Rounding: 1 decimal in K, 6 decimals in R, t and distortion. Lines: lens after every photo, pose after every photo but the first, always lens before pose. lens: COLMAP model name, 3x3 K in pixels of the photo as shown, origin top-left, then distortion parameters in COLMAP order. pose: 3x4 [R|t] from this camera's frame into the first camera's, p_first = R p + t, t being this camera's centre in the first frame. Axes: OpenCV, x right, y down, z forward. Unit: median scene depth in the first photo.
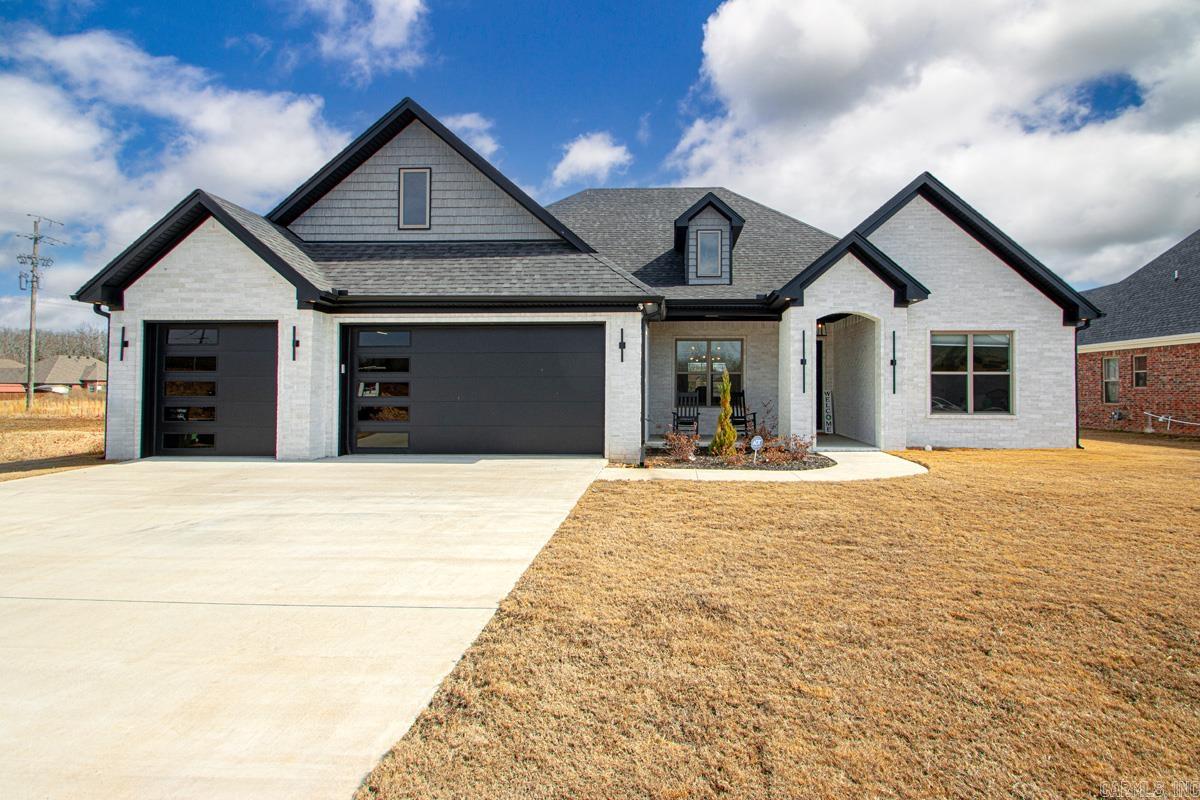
lens RADIAL K [[552.3, 0, 612.1], [0, 552.3, 380.1], [0, 0, 1]] dist [0.026438, -0.006286]
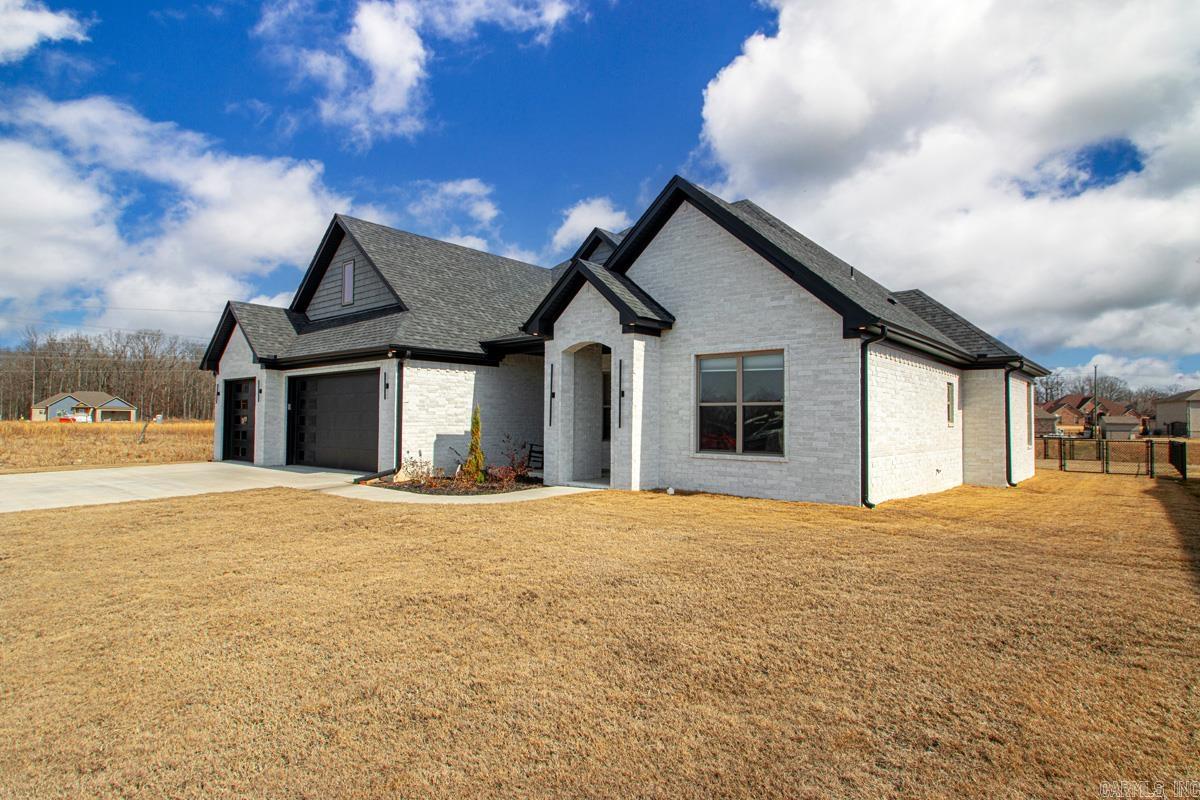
lens RADIAL K [[582.8, 0, 599.3], [0, 582.8, 402.8], [0, 0, 1]] dist [0.011911, -0.000169]
pose [[0.810601, -0.013922, -0.585433, 0.997149], [0.003847, 0.999822, -0.018450, 0.000791], [0.585586, 0.012703, 0.810511, 0.189175]]
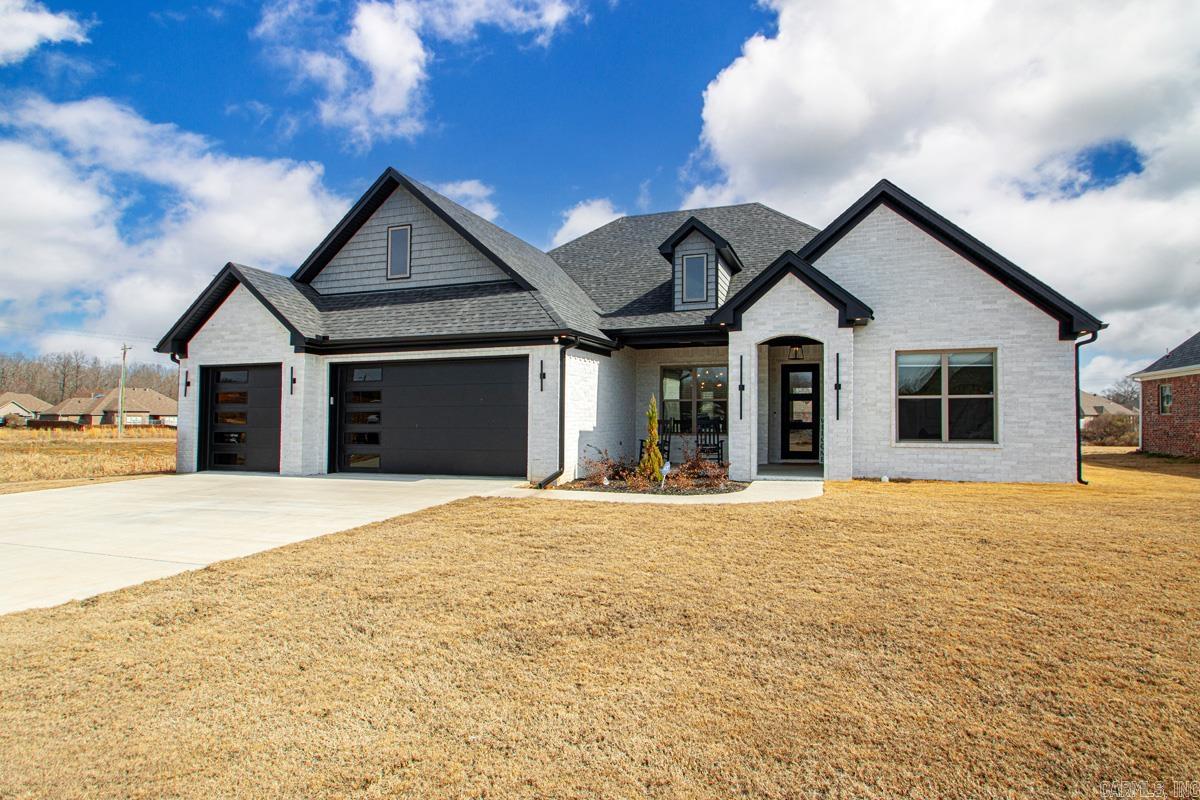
lens RADIAL K [[582.8, 0, 604.9], [0, 582.8, 407.3], [0, 0, 1]] dist [0.011911, -0.000169]
pose [[0.963822, -0.009296, -0.266386, 0.373516], [0.008795, 0.999957, -0.003073, 0.002470], [0.266403, 0.000619, 0.963862, -0.053100]]
